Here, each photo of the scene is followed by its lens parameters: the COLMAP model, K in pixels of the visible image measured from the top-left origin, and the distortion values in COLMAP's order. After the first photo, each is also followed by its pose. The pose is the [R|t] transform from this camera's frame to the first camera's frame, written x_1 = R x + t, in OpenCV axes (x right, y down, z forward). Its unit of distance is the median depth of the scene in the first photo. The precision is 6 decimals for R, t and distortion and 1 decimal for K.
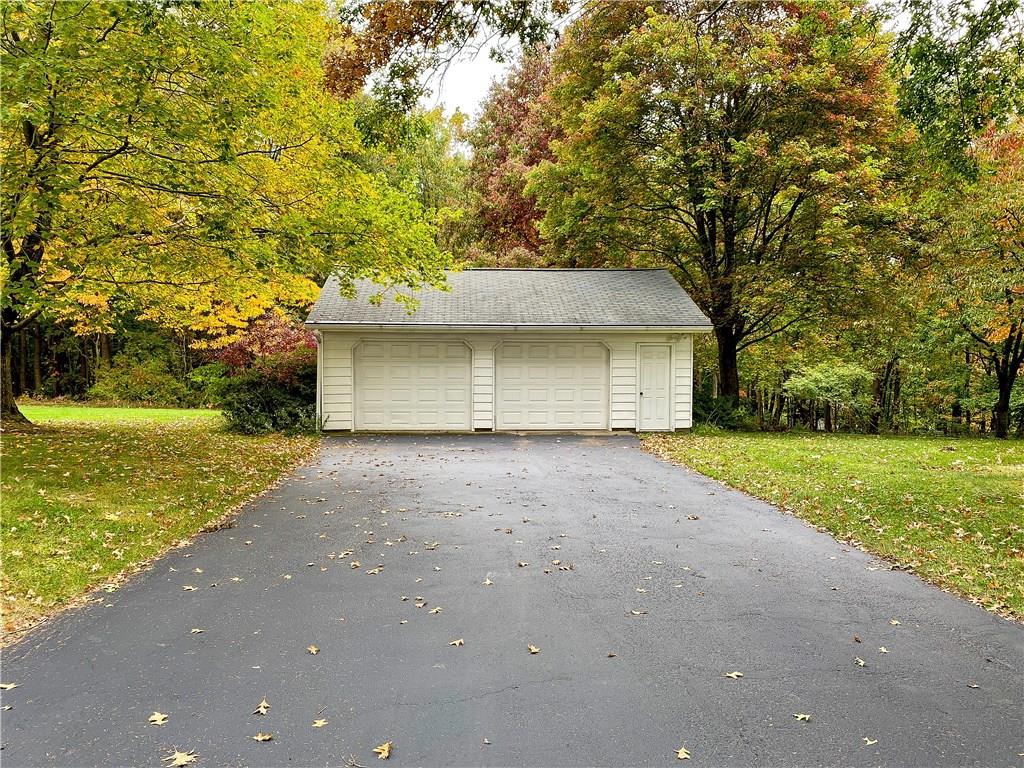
lens RADIAL K [[787.2, 0, 512.0], [0, 787.2, 382.8], [0, 0, 1]] dist [-0.015360, -0.007400]
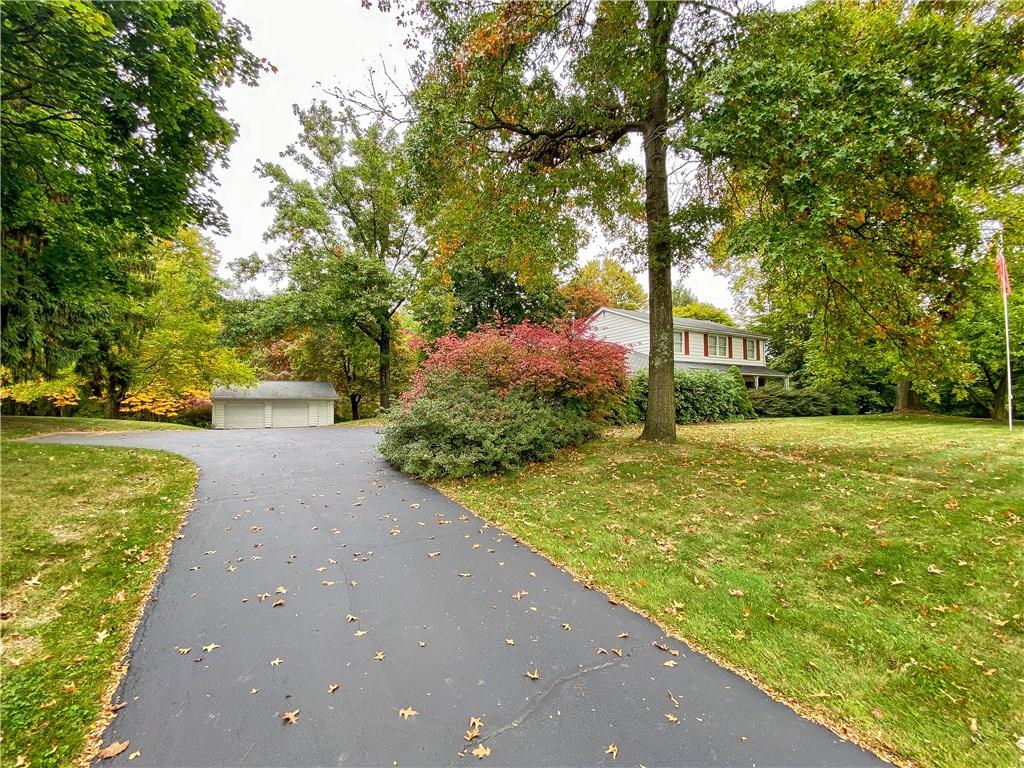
lens RADIAL K [[427.4, 0, 507.7], [0, 427.4, 387.5], [0, 0, 1]] dist [0.020077, 0.000025]
pose [[0.892131, 0.006680, 0.451727, 0.048548], [0.043287, 0.994027, -0.100188, 0.114750], [-0.449698, 0.108934, 0.886513, -1.153862]]
